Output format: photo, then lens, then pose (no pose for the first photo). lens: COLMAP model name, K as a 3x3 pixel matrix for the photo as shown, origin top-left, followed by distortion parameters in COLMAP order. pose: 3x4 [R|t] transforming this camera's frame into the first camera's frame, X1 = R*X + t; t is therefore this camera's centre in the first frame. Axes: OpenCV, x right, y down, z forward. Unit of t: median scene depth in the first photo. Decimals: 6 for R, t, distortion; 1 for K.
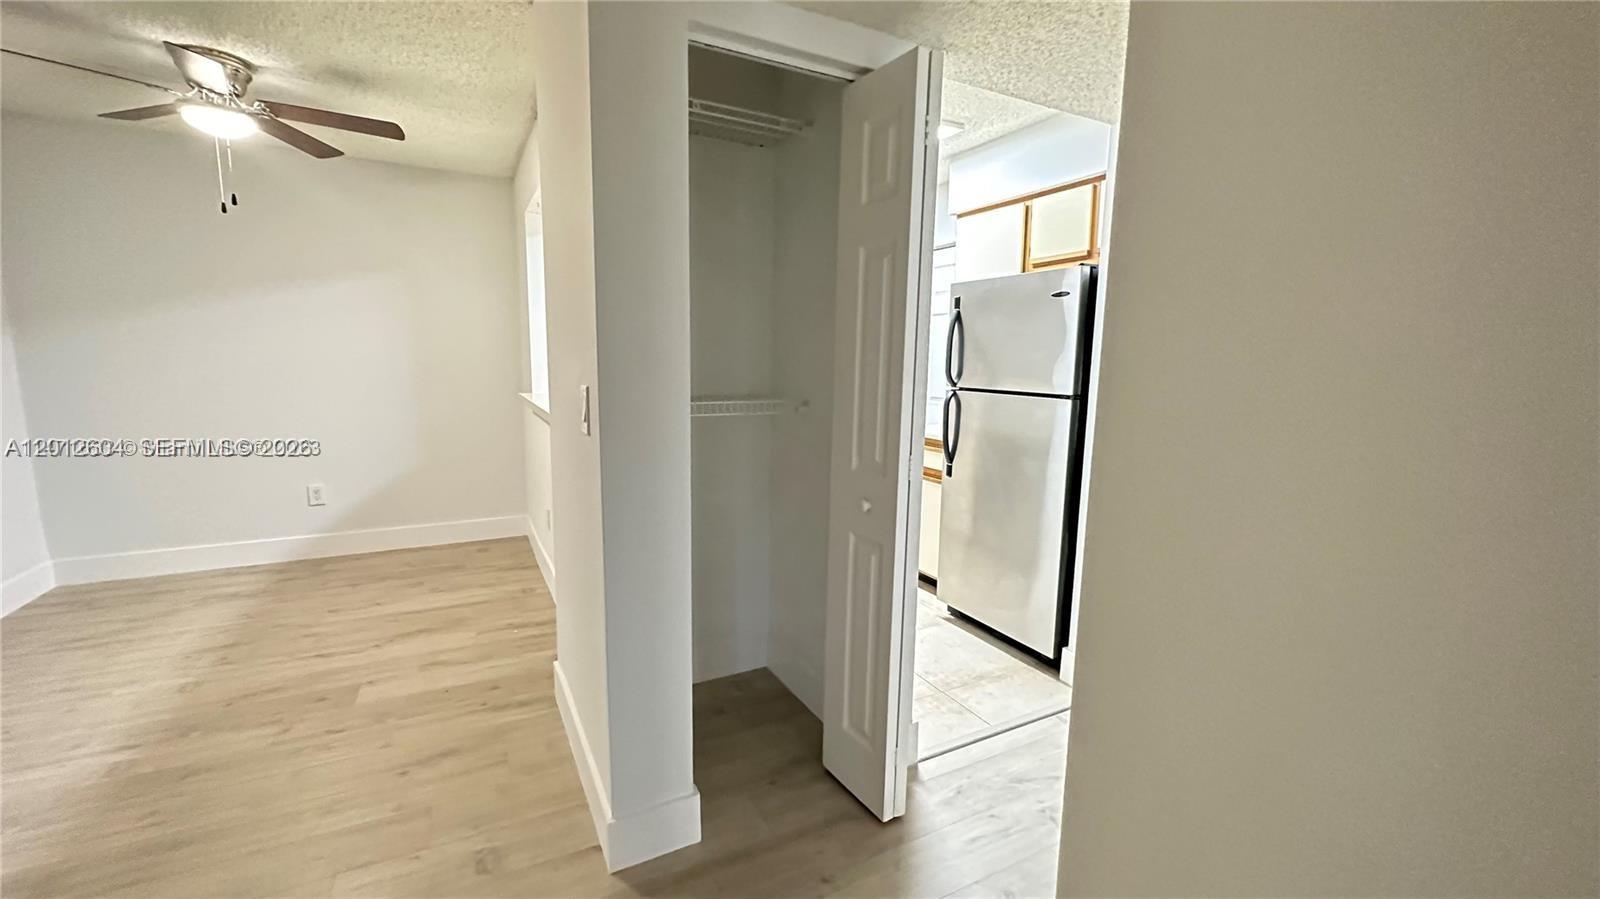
lens RADIAL K [[640.3, 0, 797.7], [0, 640.3, 451.8], [0, 0, 1]] dist [-0.008919, 0.002898]
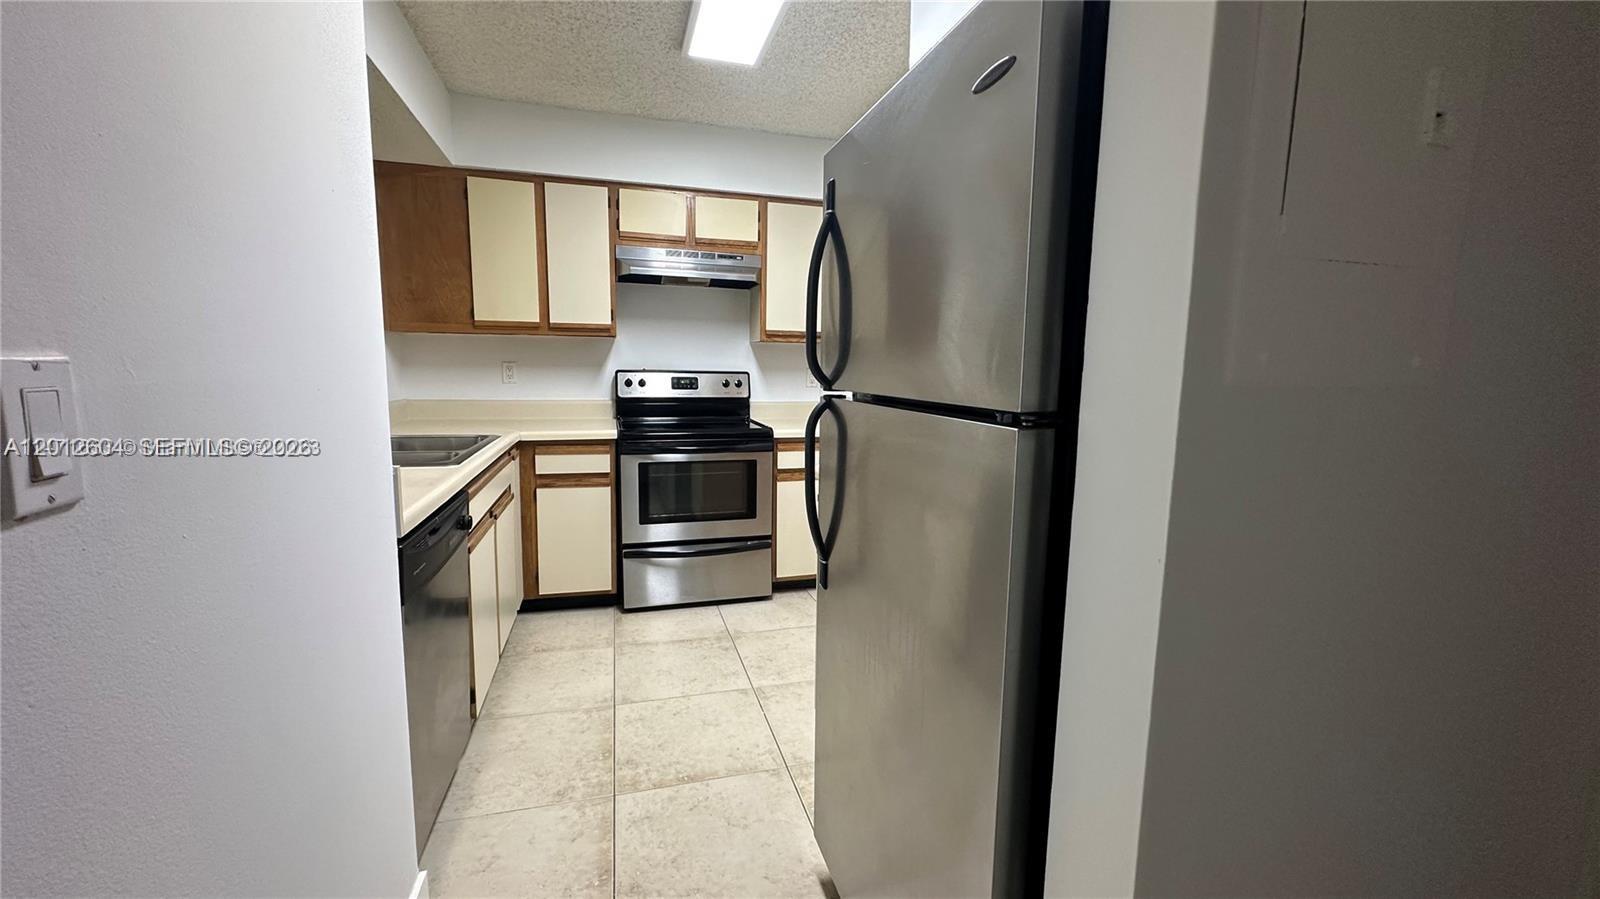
lens RADIAL K [[640.3, 0, 797.7], [0, 640.3, 451.8], [0, 0, 1]] dist [-0.008919, 0.002898]
pose [[0.978936, 0.024210, -0.202724, 0.344375], [-0.027814, 0.999501, -0.014945, -0.055864], [0.202262, 0.020269, 0.979122, 0.617865]]
